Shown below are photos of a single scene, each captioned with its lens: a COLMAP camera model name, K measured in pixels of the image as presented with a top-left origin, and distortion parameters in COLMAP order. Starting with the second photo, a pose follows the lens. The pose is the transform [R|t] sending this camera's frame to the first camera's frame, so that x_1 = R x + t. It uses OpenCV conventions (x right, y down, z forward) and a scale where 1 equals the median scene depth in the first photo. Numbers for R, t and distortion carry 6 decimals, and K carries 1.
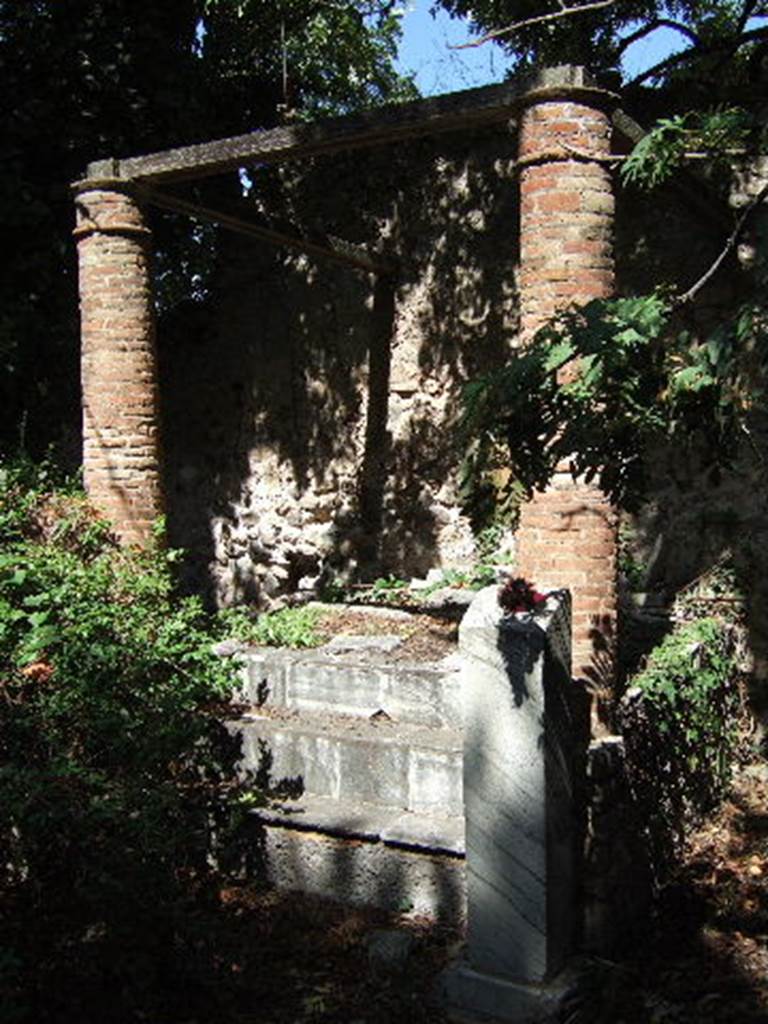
lens RADIAL K [[1112.9, 0, 384.4], [0, 1112.9, 485.2], [0, 0, 1]] dist [-0.009588, 0.031137]
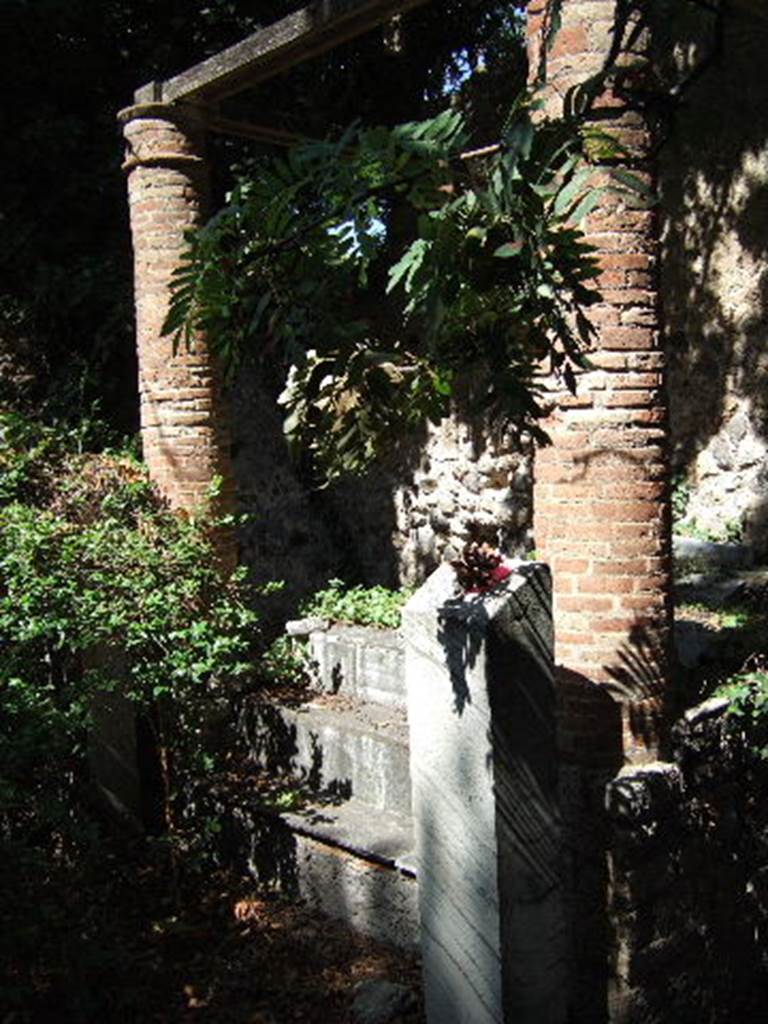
lens RADIAL K [[1112.9, 0, 384.4], [0, 1112.9, 485.2], [0, 0, 1]] dist [-0.009588, 0.031137]
pose [[0.946194, -0.009885, -0.323448, 0.218705], [0.017002, 0.999671, 0.019186, 0.019458], [0.323152, -0.023653, 0.946052, 0.197184]]
